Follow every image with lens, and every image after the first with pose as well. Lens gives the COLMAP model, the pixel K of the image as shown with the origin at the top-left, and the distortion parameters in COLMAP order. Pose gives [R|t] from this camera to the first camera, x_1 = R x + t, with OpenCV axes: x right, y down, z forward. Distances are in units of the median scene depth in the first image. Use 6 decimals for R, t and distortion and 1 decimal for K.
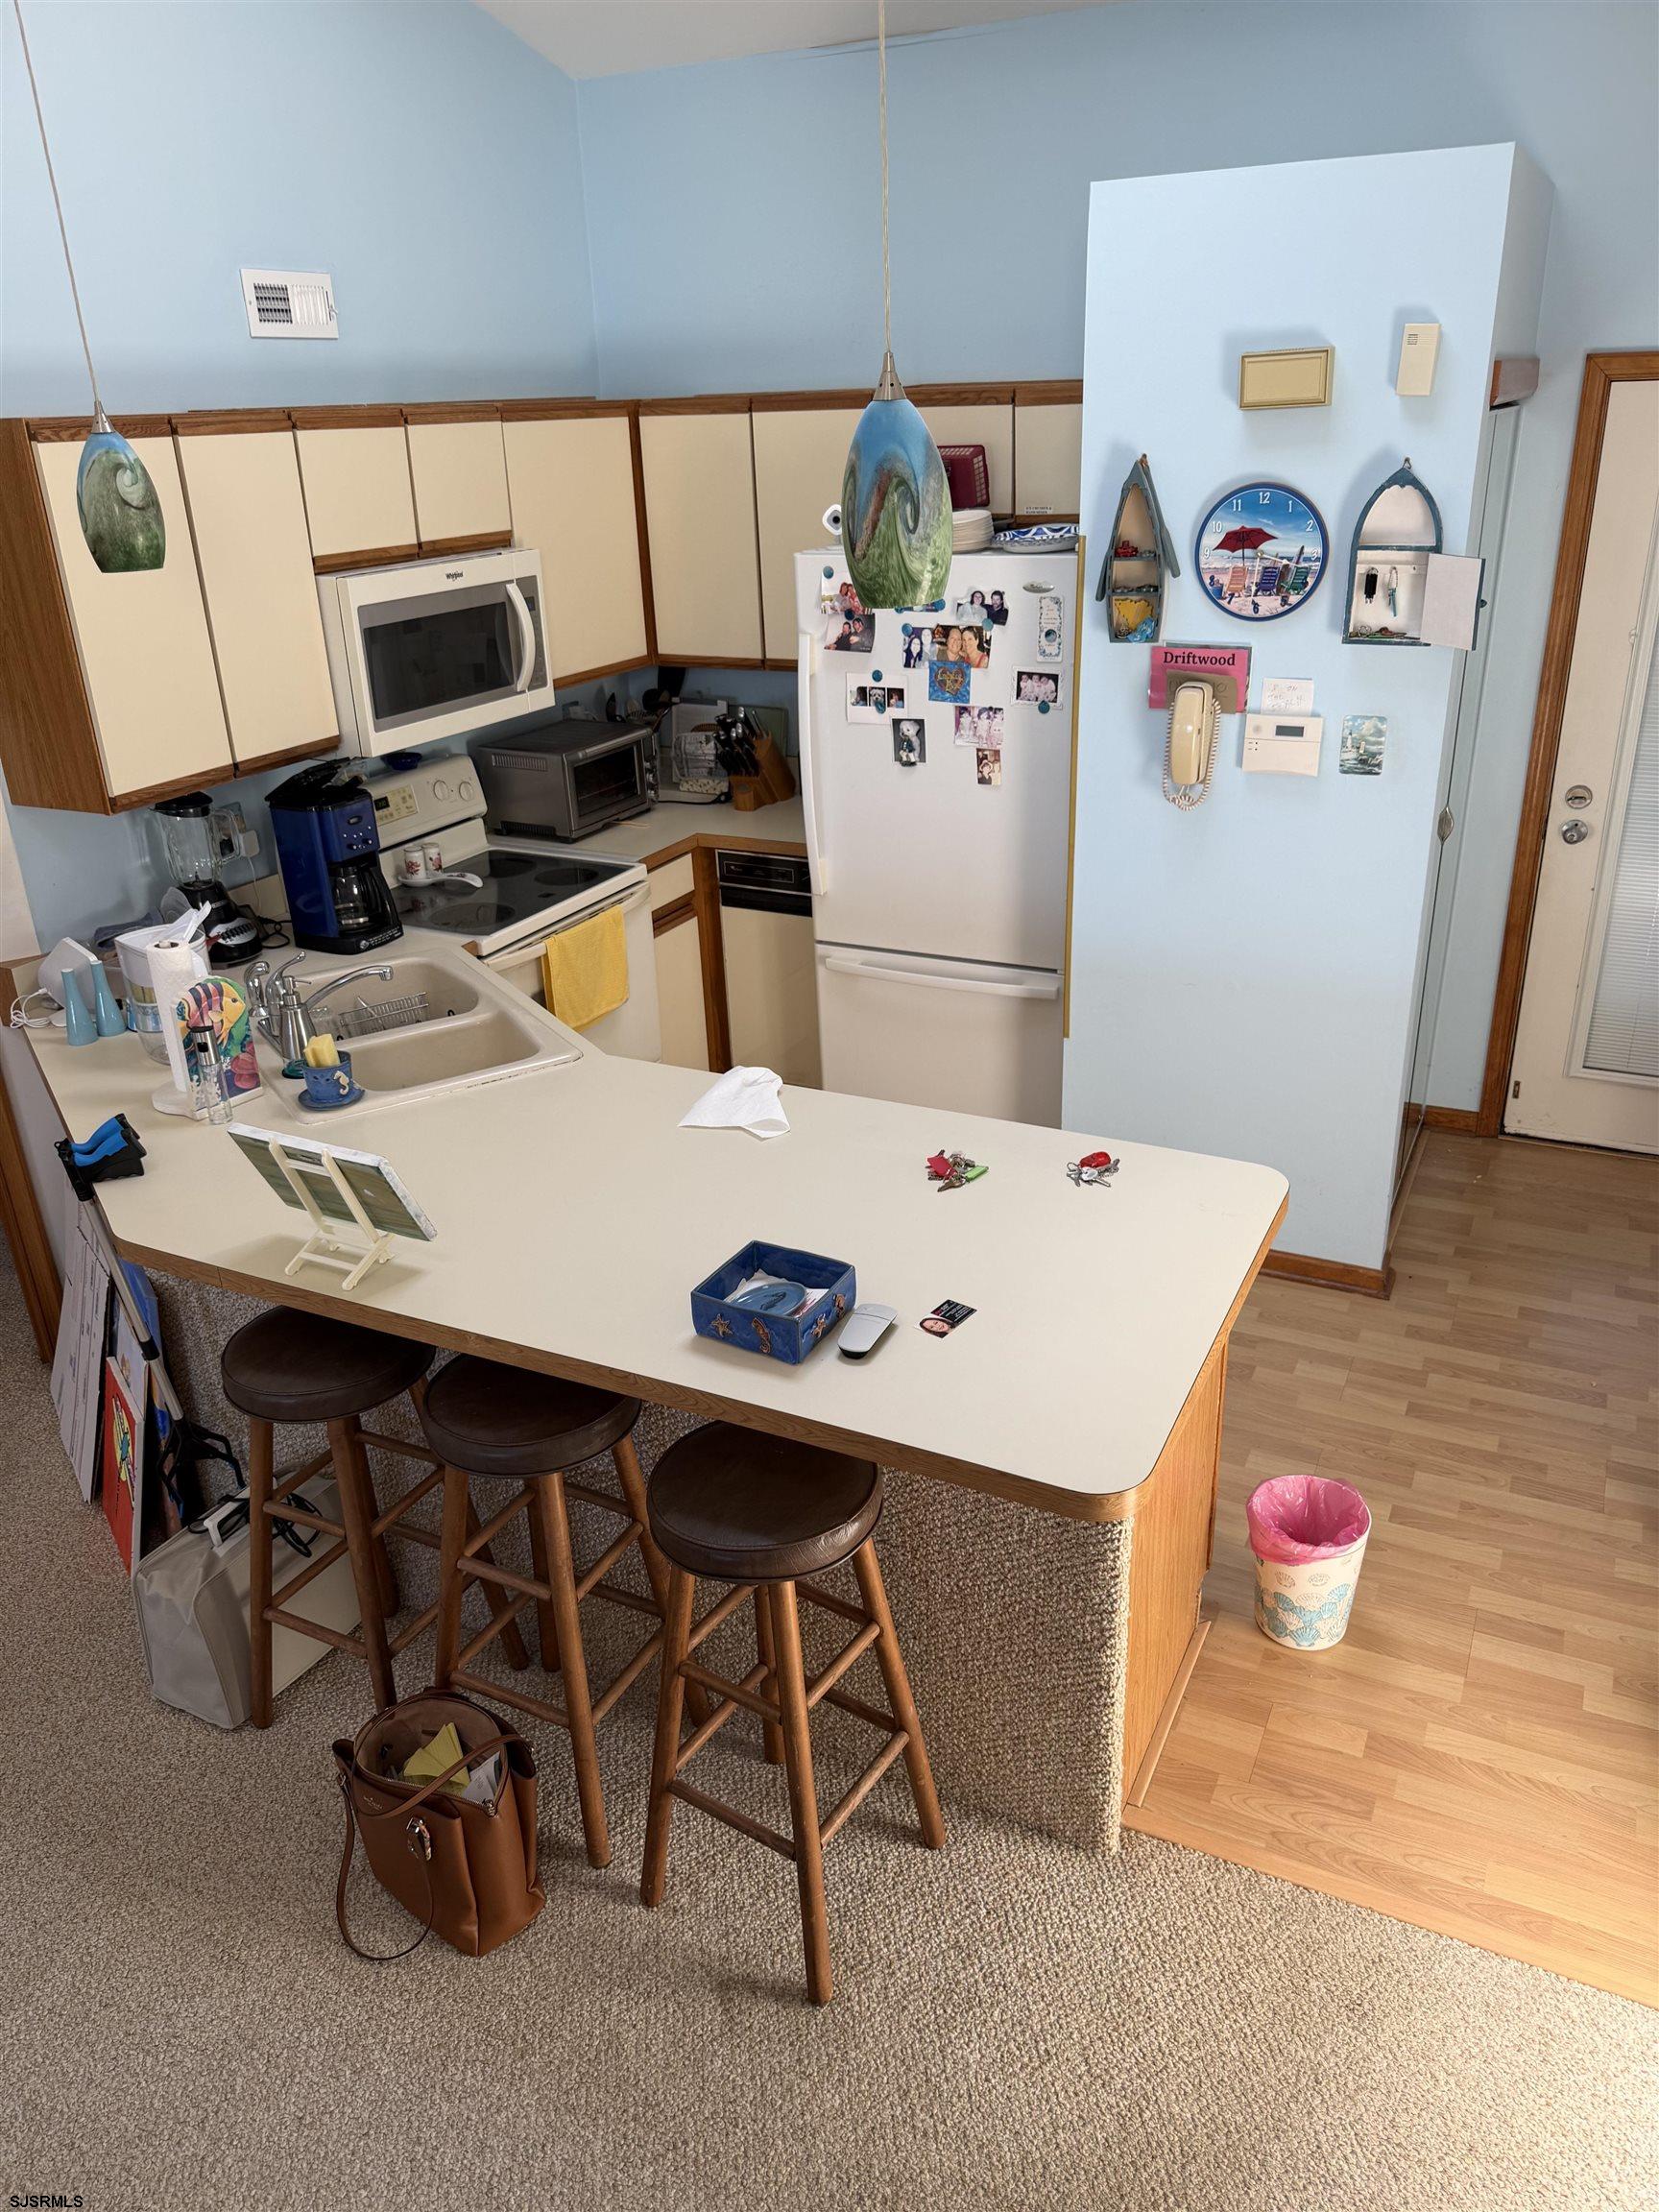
lens RADIAL K [[1543.9, 0, 838.9], [0, 1543.9, 1098.8], [0, 0, 1]] dist [0.166130, -0.336383]
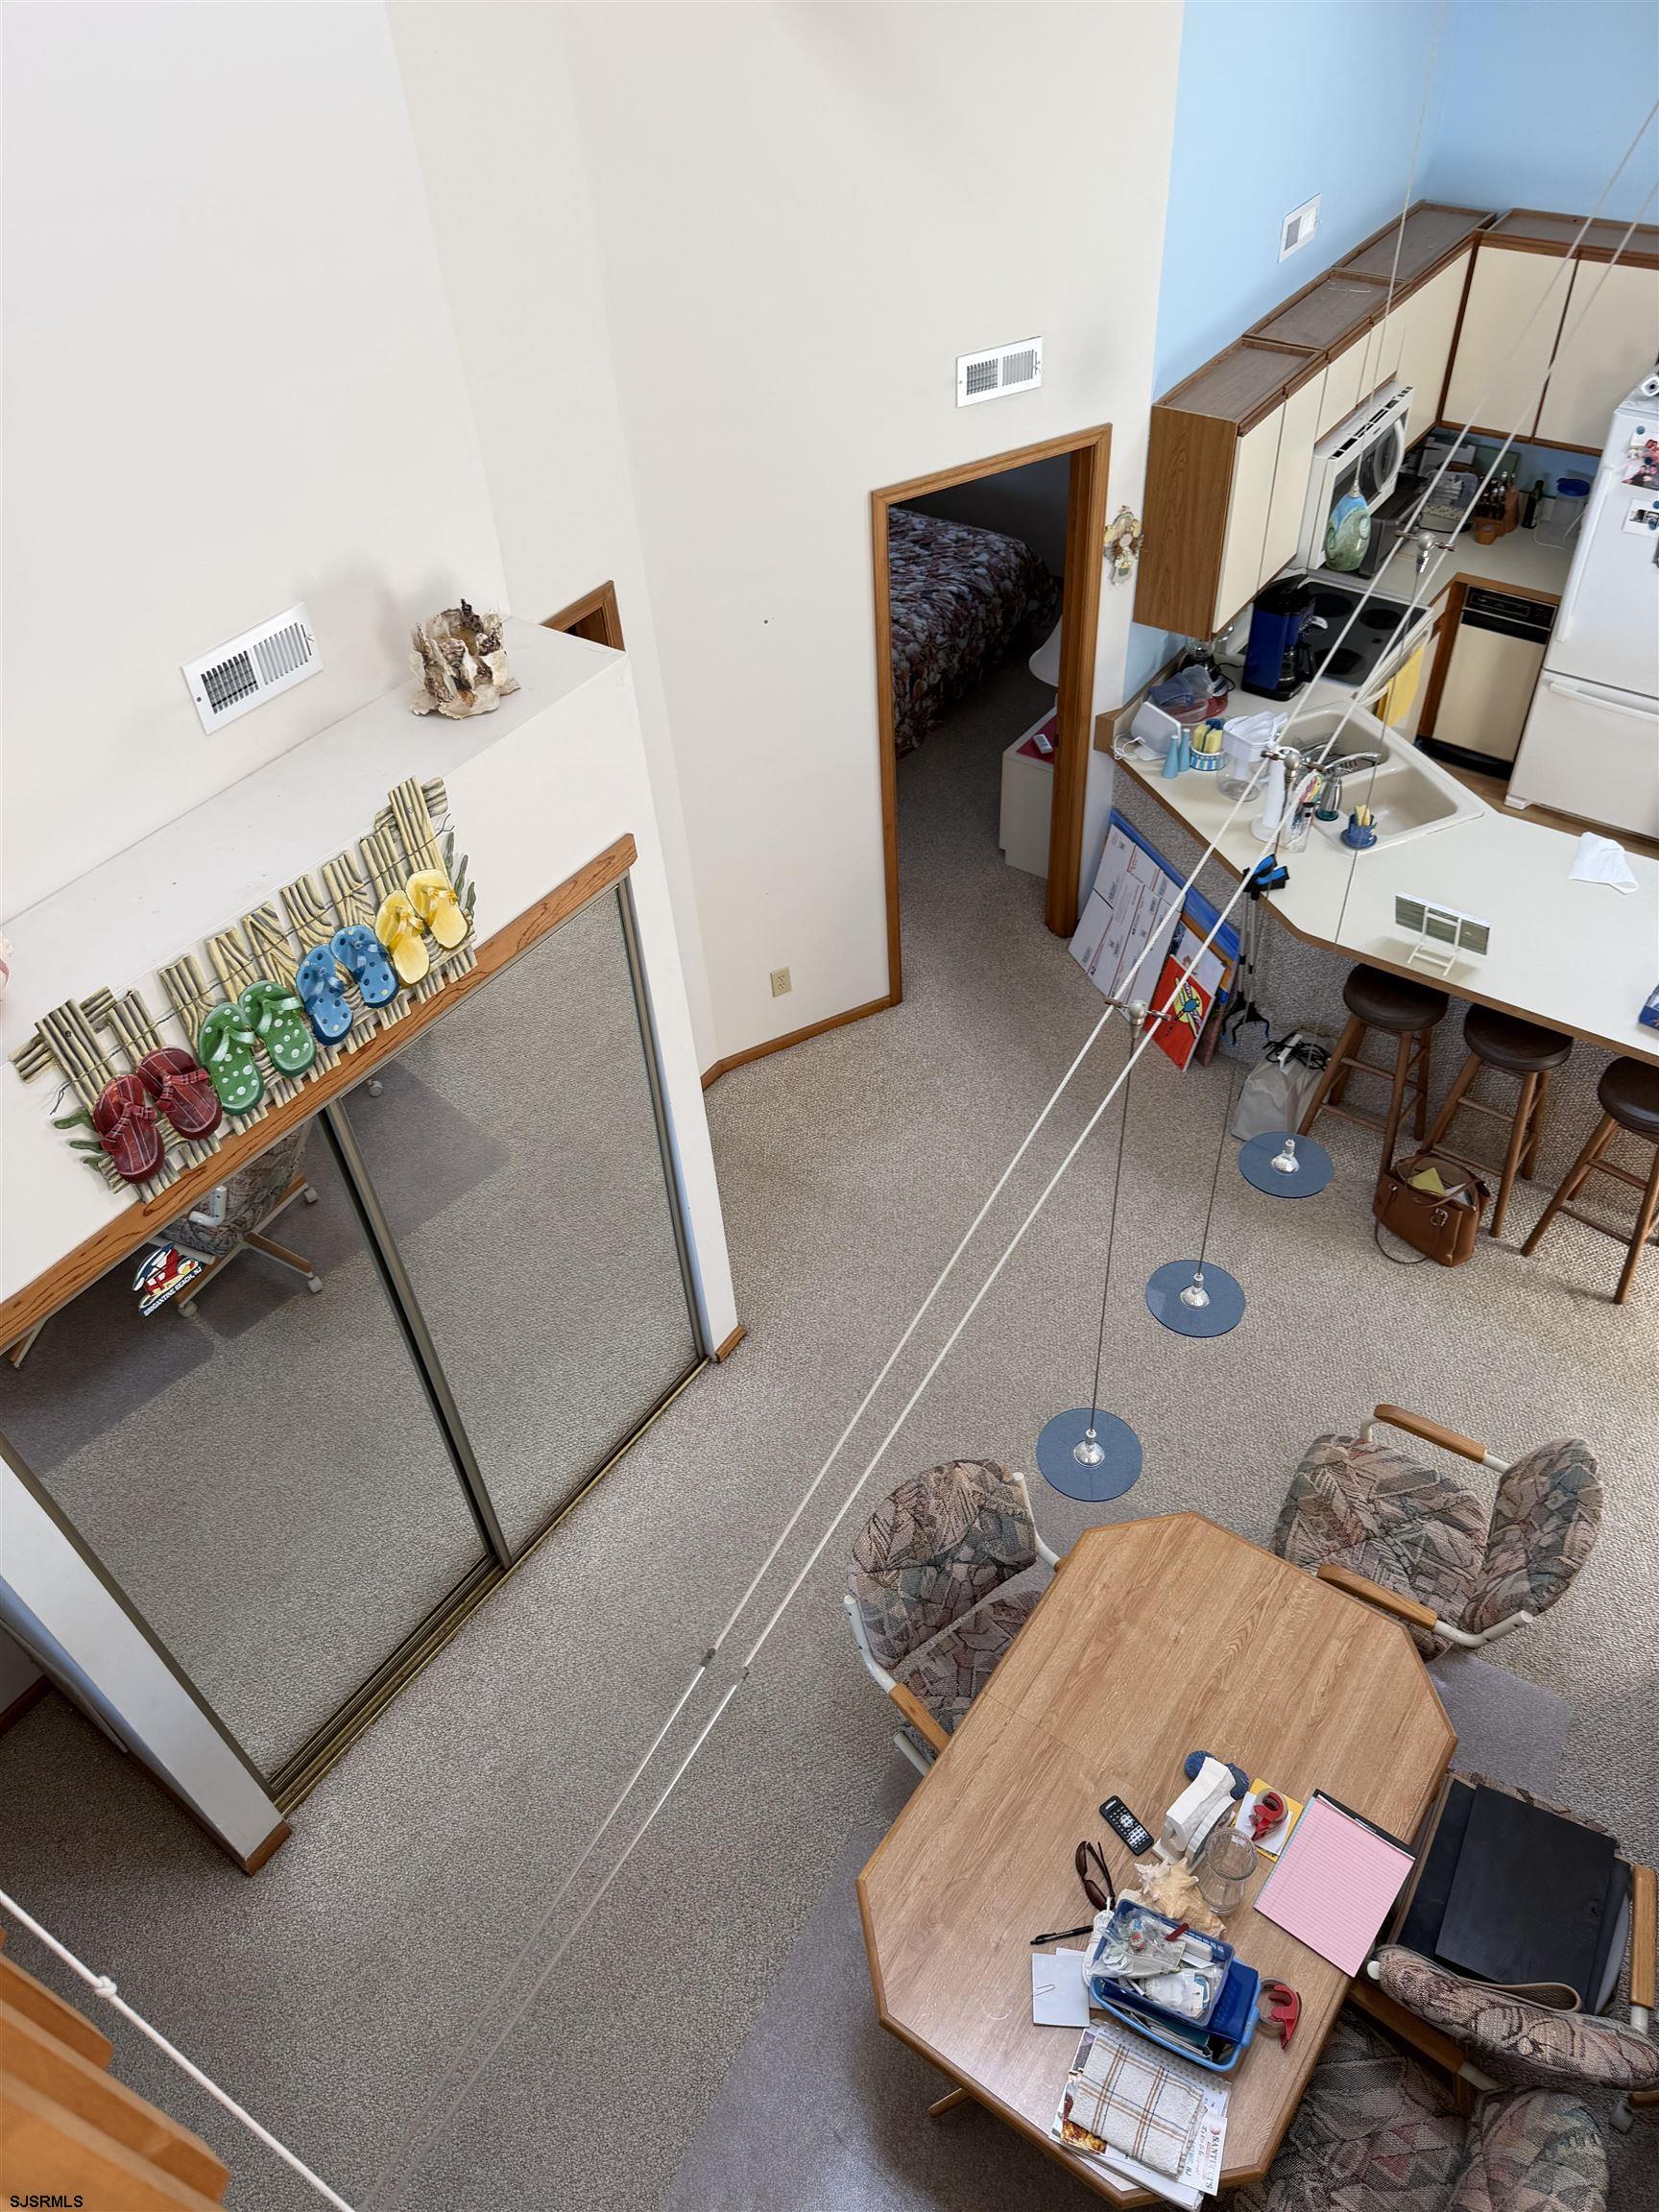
lens RADIAL K [[1561.5, 0, 829.5], [0, 1561.5, 1106.0], [0, 0, 1]] dist [0.087700, -0.126629]
pose [[0.985173, 0.104748, -0.135872, -0.655527], [-0.048349, 0.929387, 0.365927, -0.358708], [0.164607, -0.353932, 0.920672, -0.909059]]
